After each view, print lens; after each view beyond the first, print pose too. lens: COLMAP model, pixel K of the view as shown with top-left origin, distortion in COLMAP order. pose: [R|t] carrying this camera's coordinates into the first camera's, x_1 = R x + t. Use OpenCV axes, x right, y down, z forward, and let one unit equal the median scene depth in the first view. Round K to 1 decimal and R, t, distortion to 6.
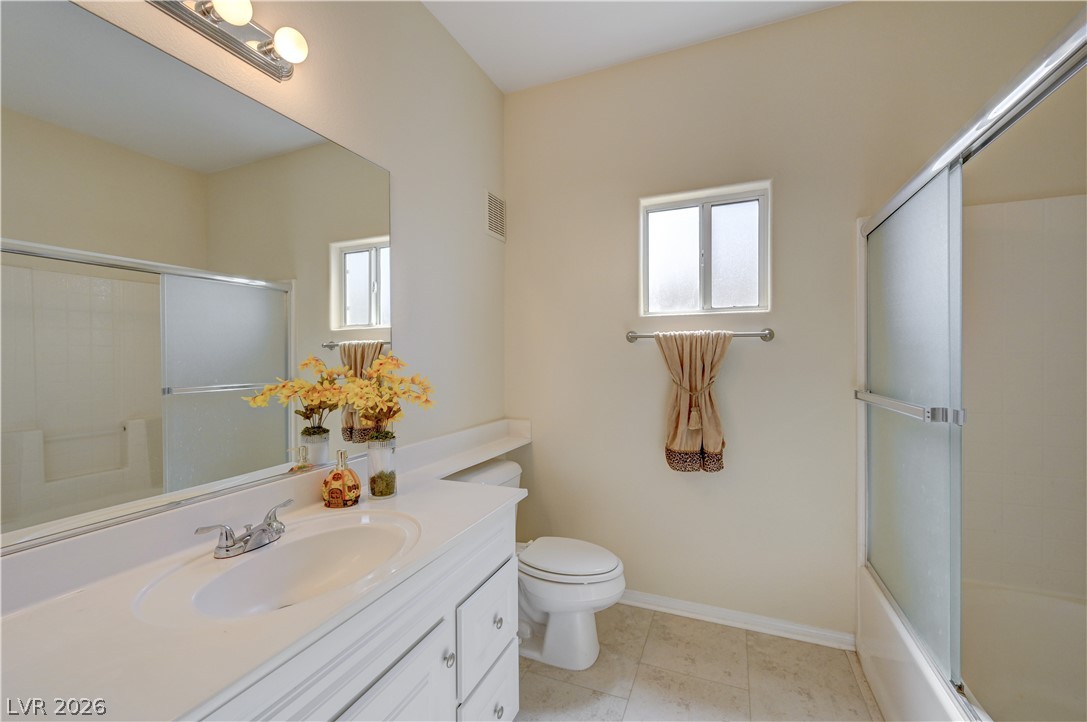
lens RADIAL K [[442.8, 0, 545.0], [0, 442.8, 355.9], [0, 0, 1]] dist [0.000742, 0.000291]
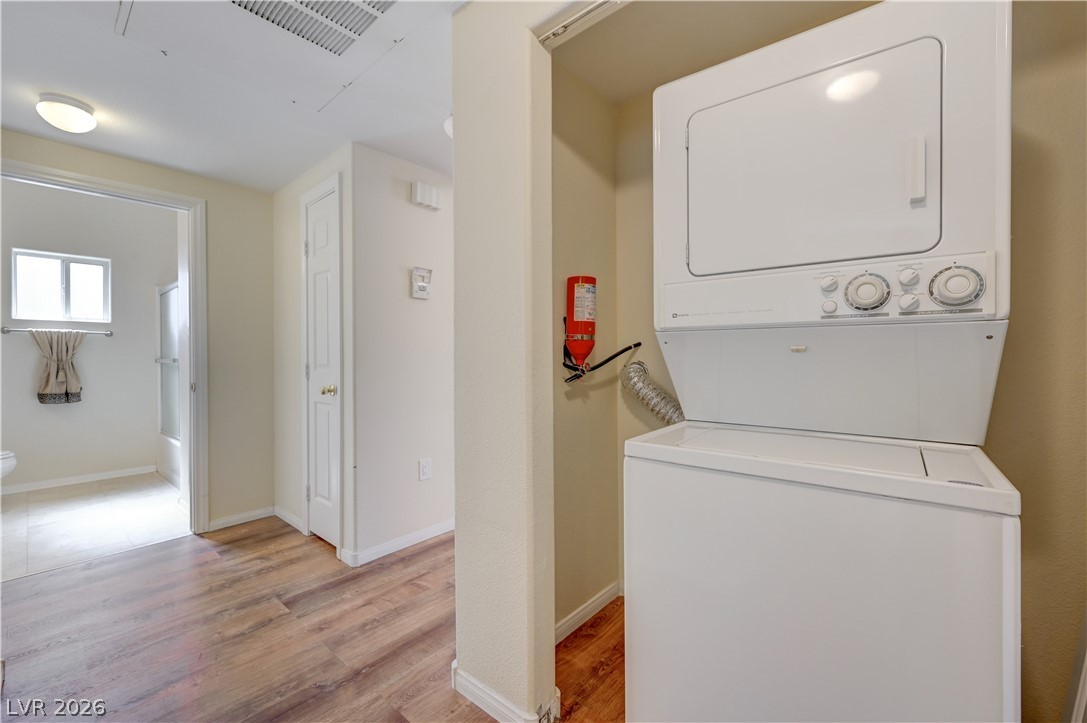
lens RADIAL K [[442.8, 0, 545.4], [0, 442.8, 359.3], [0, 0, 1]] dist [0.000742, 0.000291]
pose [[0.318455, -0.000862, 0.947938, -0.796973], [0.006934, 0.999975, -0.001420, 0.087702], [-0.947913, 0.007025, 0.318453, -1.560900]]
